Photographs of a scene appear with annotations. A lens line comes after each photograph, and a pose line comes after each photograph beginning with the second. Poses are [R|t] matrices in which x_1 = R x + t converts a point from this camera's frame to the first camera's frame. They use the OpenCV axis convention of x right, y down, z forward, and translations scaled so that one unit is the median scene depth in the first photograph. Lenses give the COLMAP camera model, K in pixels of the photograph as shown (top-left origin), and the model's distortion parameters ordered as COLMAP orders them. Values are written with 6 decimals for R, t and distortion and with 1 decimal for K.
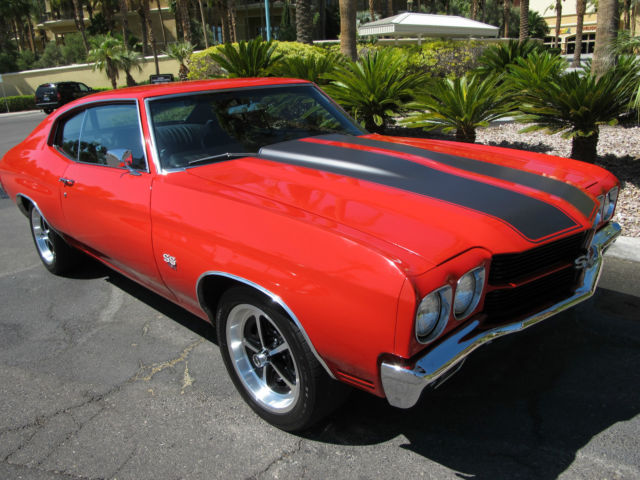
lens RADIAL K [[550.7, 0, 330.8], [0, 550.7, 250.8], [0, 0, 1]] dist [-0.143601, 0.090700]
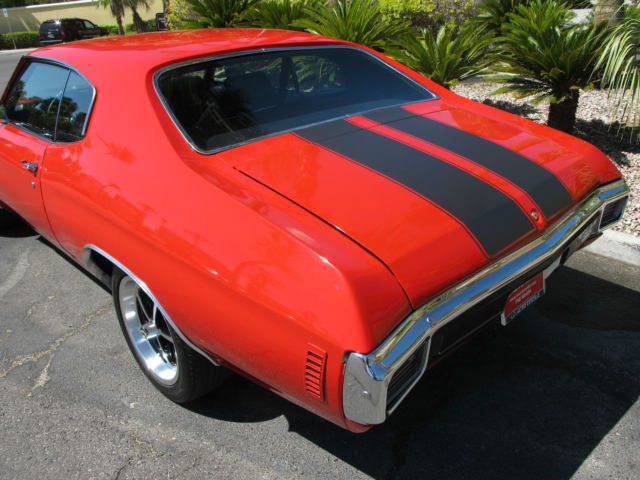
lens RADIAL K [[550.7, 0, 330.8], [0, 550.7, 250.8], [0, 0, 1]] dist [-0.143601, 0.090700]
pose [[0.998991, 0.034967, -0.028186, 0.095845], [-0.031980, 0.994450, 0.100231, -0.032876], [0.031534, -0.099229, 0.994565, 0.057629]]
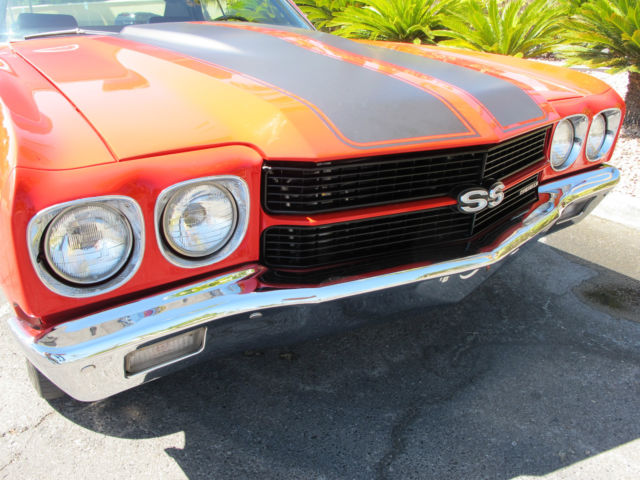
lens RADIAL K [[552.0, 0, 320.0], [0, 552.0, 240.0], [0, 0, 1]] dist [-0.131141, 0.091717]
pose [[0.982688, 0.113418, -0.146496, 0.119632], [-0.103846, 0.992024, 0.071440, 0.011535], [0.153431, -0.054990, 0.986628, 0.120585]]
